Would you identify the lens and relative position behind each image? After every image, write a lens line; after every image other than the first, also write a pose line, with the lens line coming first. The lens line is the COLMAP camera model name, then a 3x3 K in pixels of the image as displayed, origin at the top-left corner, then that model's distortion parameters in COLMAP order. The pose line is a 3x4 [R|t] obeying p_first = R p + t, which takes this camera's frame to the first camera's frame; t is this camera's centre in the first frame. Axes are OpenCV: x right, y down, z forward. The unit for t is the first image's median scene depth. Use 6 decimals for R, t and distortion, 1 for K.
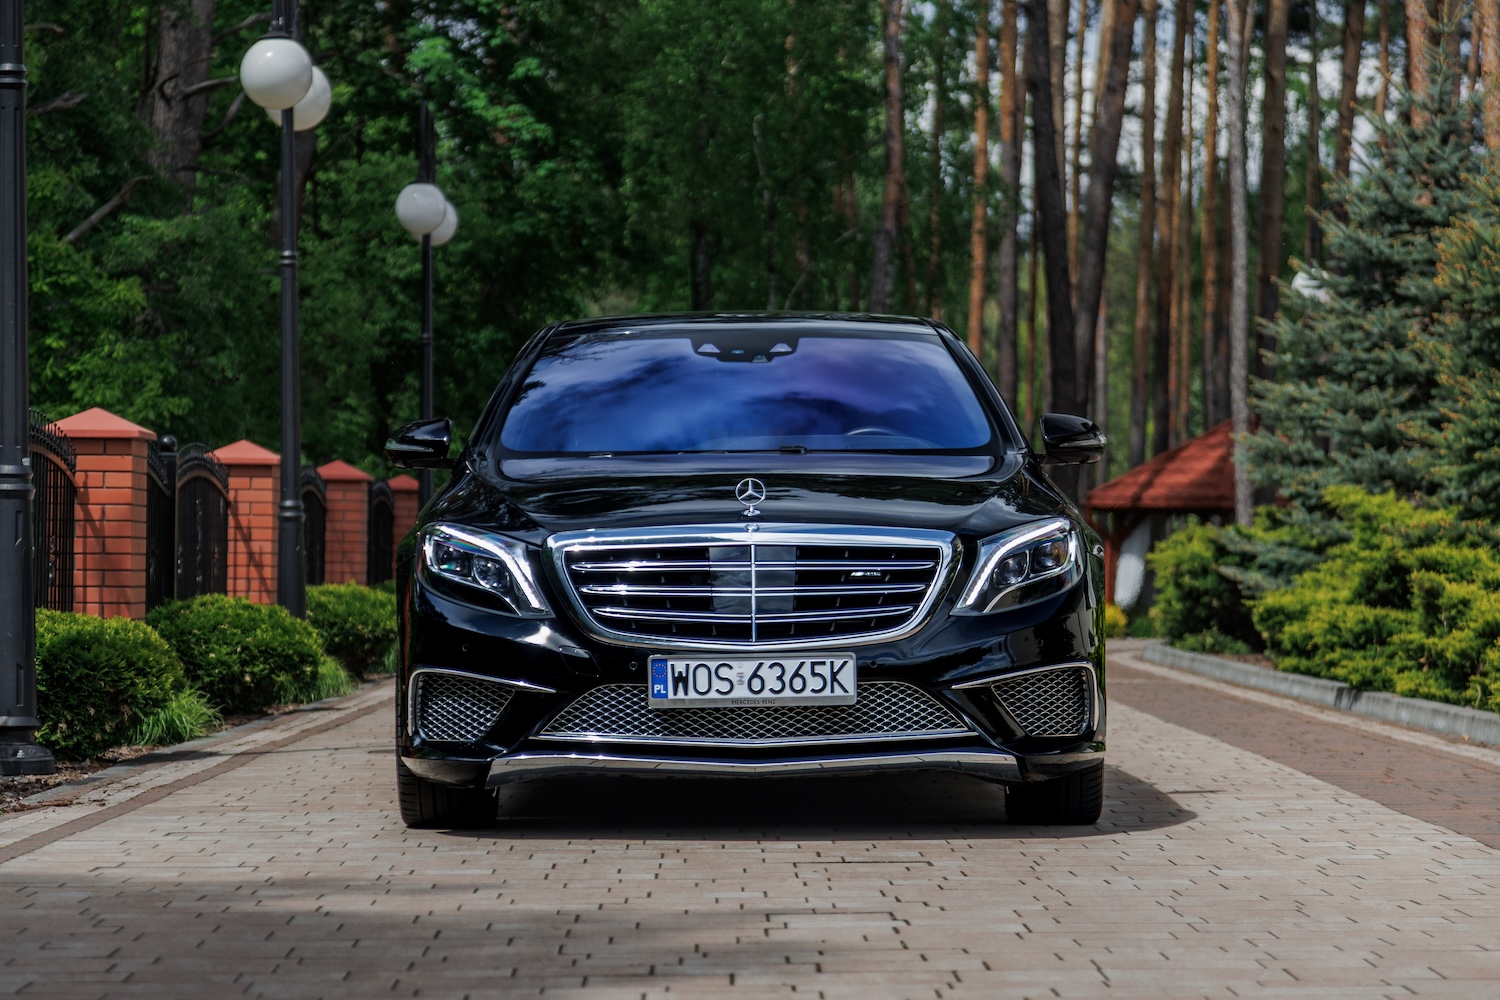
lens RADIAL K [[4536.2, 0, 723.8], [0, 4536.2, 499.9], [0, 0, 1]] dist [-0.046059, -1.050146]
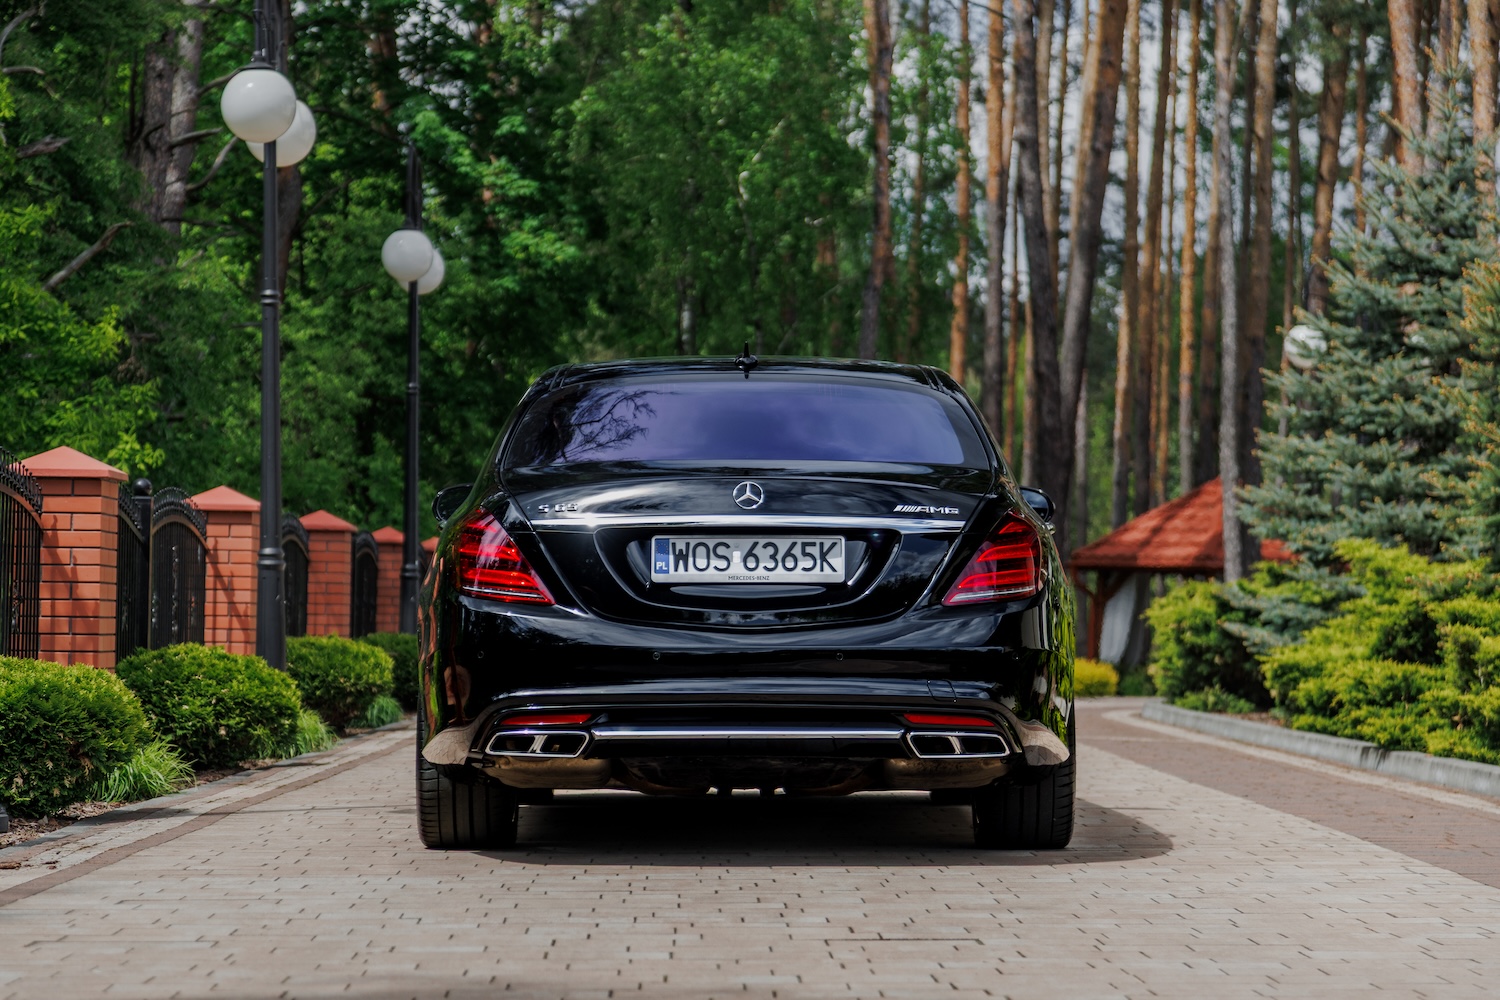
lens RADIAL K [[4404.5, 0, 750.0], [0, 4404.5, 500.0], [0, 0, 1]] dist [-0.035250, -0.496920]
pose [[0.999924, 0.005251, 0.011182, -0.004088], [-0.005089, 0.999882, -0.014501, 0.003048], [-0.011257, 0.014443, 0.999832, 0.062886]]
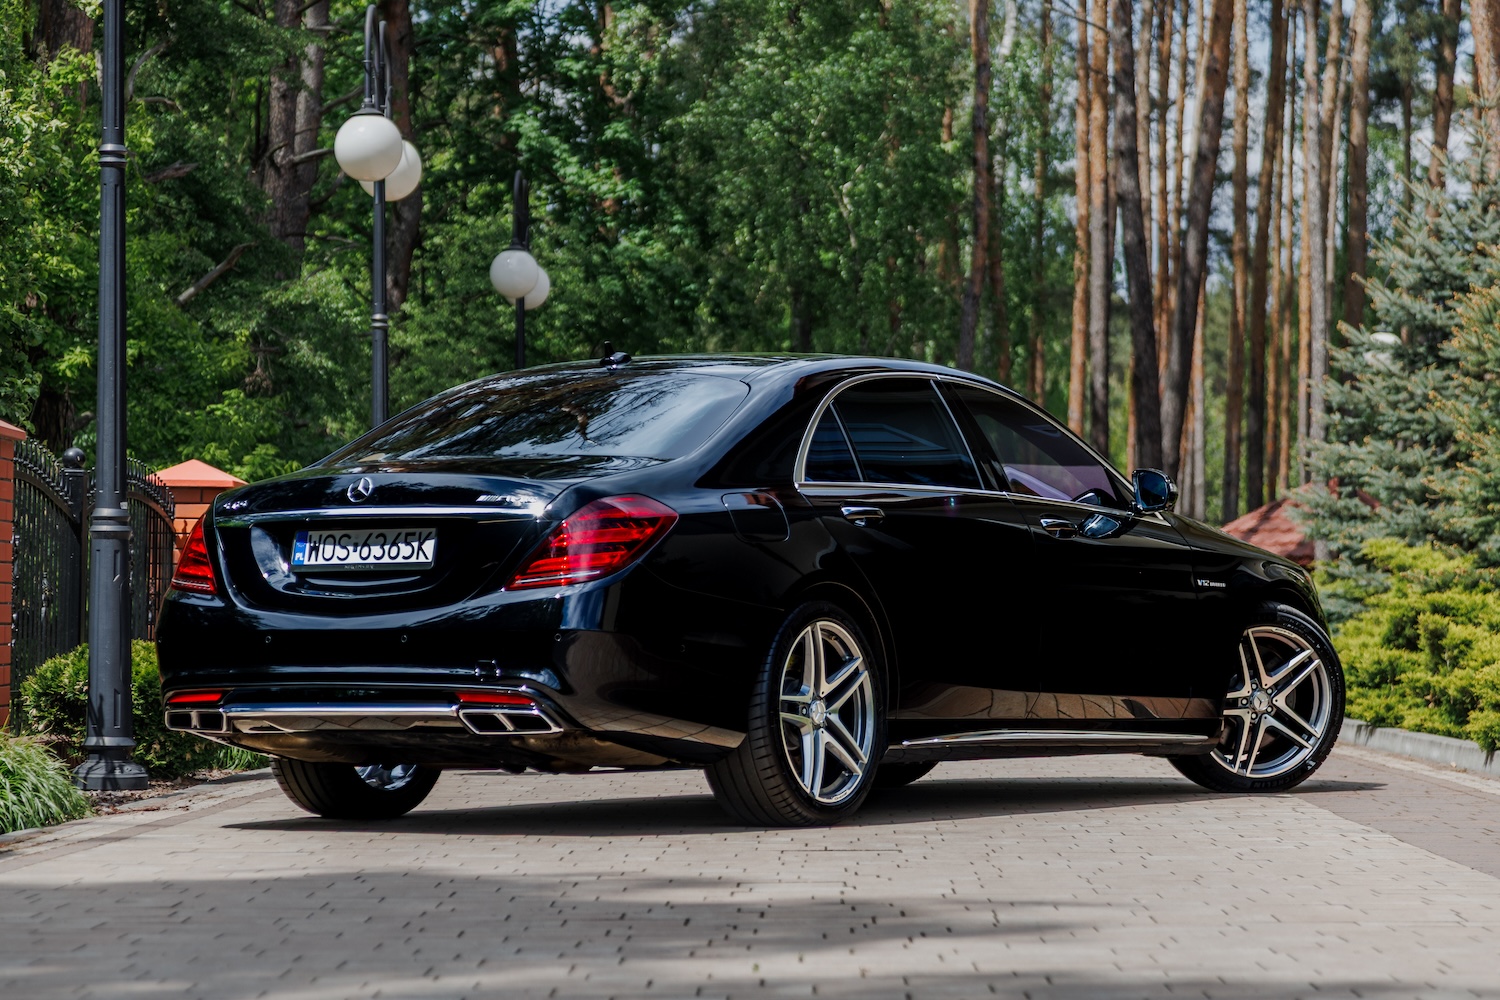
lens RADIAL K [[4569.1, 0, 749.1], [0, 4569.1, 382.7], [0, 0, 1]] dist [-0.227532, 0.041751]
pose [[0.999763, 0.001677, -0.021711, 0.014042], [-0.002546, 0.999193, -0.040073, 0.003749], [0.021626, 0.040119, 0.998961, -0.065491]]
